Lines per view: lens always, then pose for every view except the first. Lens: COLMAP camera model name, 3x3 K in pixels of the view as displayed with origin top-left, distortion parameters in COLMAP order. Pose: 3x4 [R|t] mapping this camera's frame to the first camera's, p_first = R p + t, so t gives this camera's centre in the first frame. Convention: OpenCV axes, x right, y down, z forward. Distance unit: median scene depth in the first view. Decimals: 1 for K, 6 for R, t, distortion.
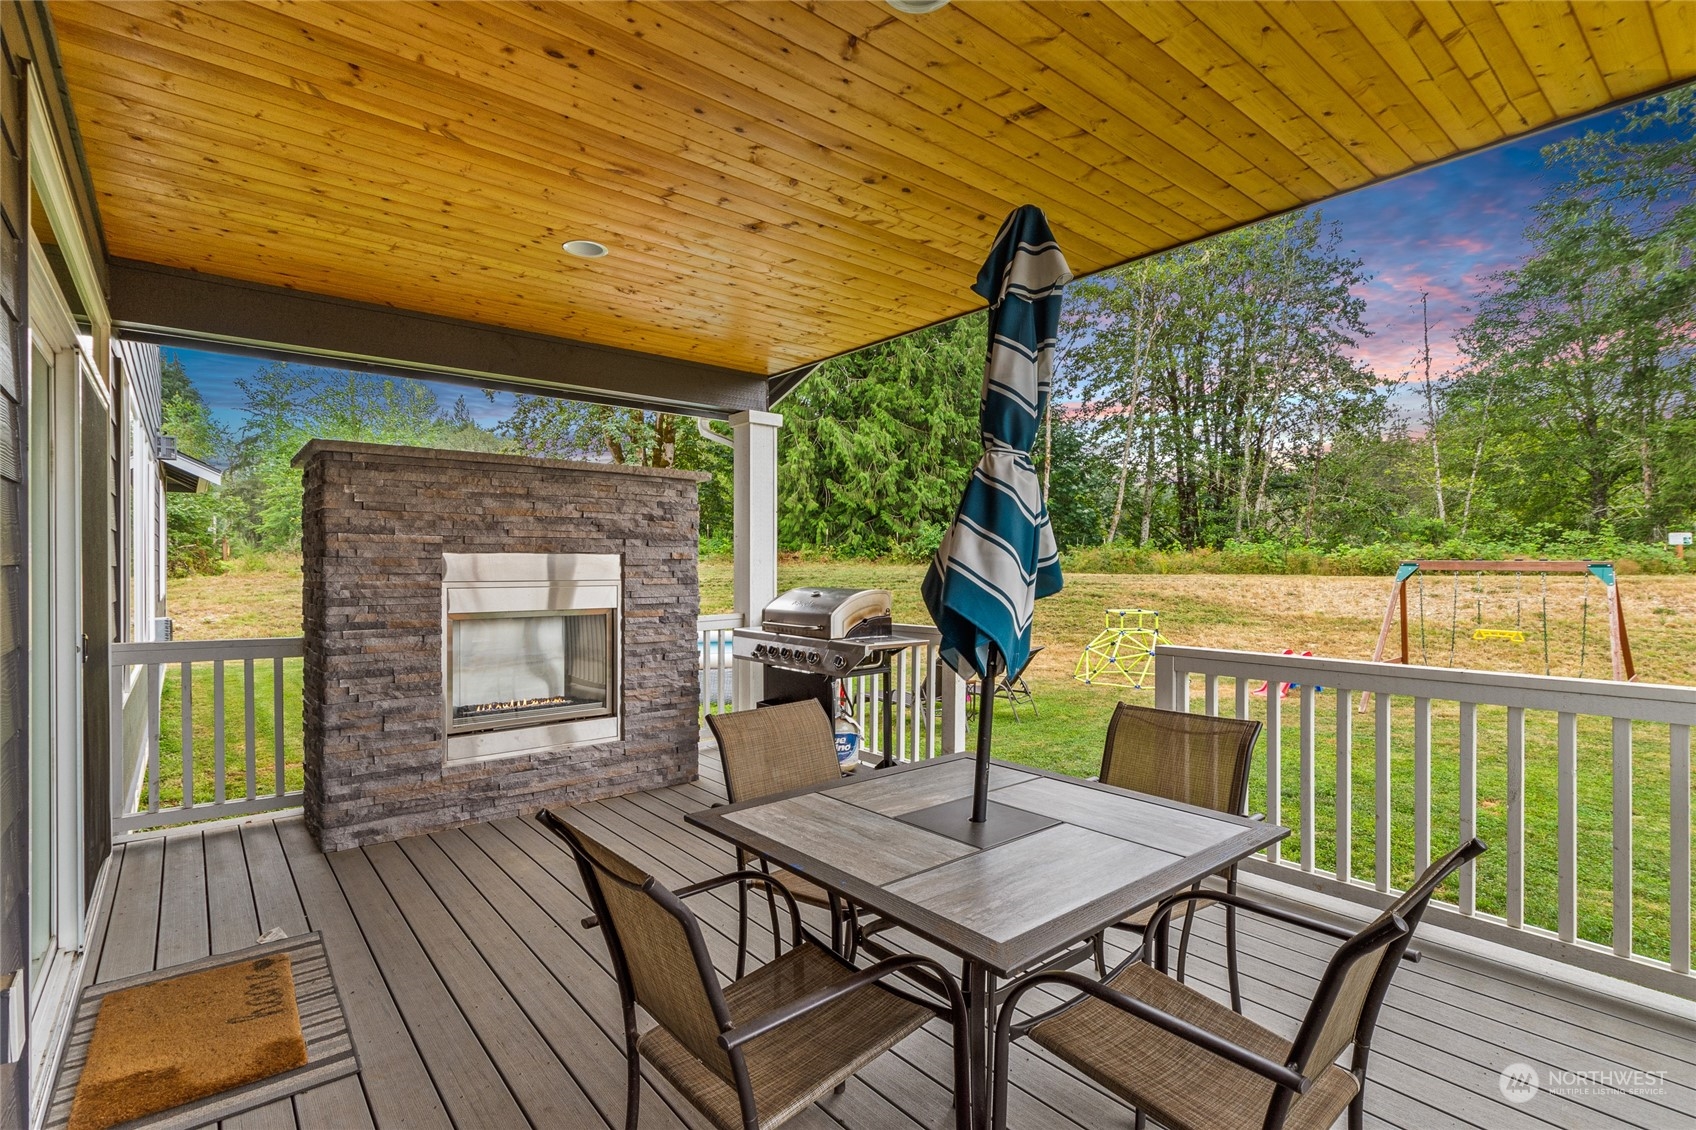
lens RADIAL K [[788.9, 0, 851.7], [0, 788.9, 566.8], [0, 0, 1]] dist [-0.002577, -0.000114]
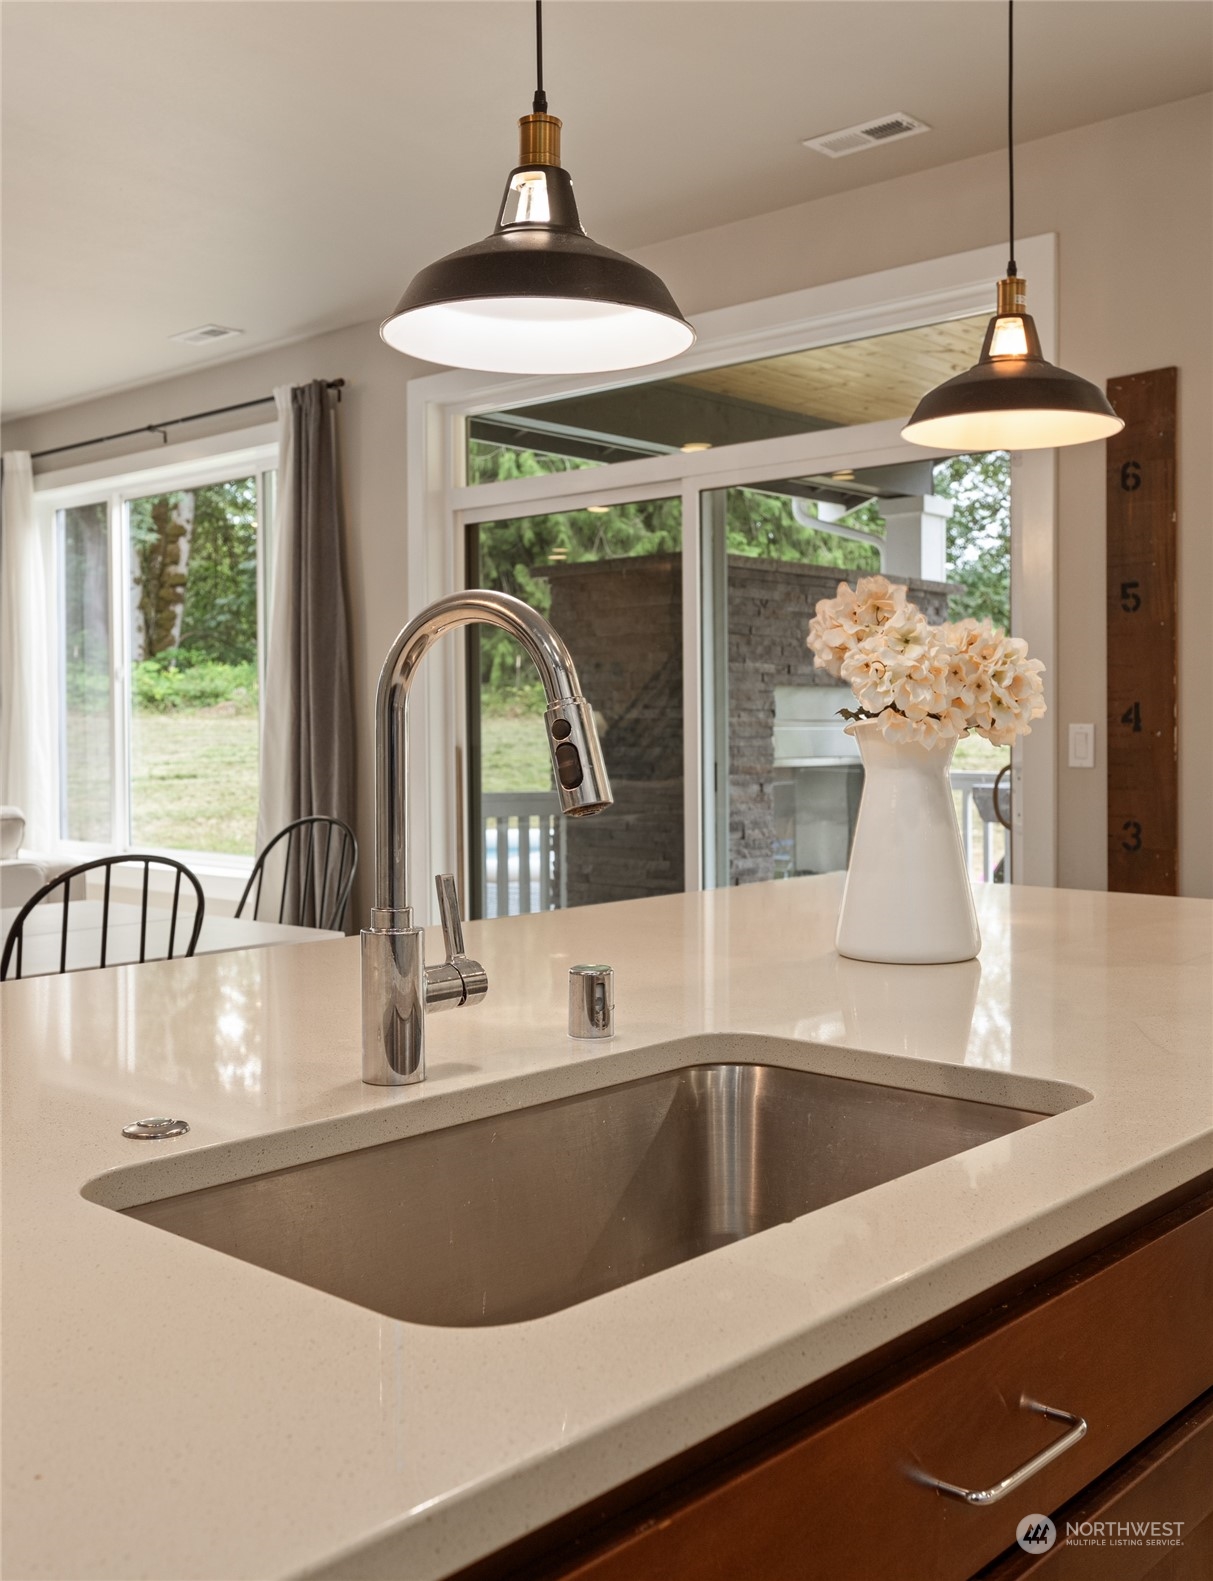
lens RADIAL K [[1551.3, 0, 606.2], [0, 1551.3, 782.8], [0, 0, 1]] dist [0.001835, 0.000000]
pose [[0.991116, -0.010080, 0.132614, -0.168029], [0.005770, 0.999444, 0.032849, 0.005639], [-0.132872, -0.031792, 0.990623, -0.110483]]
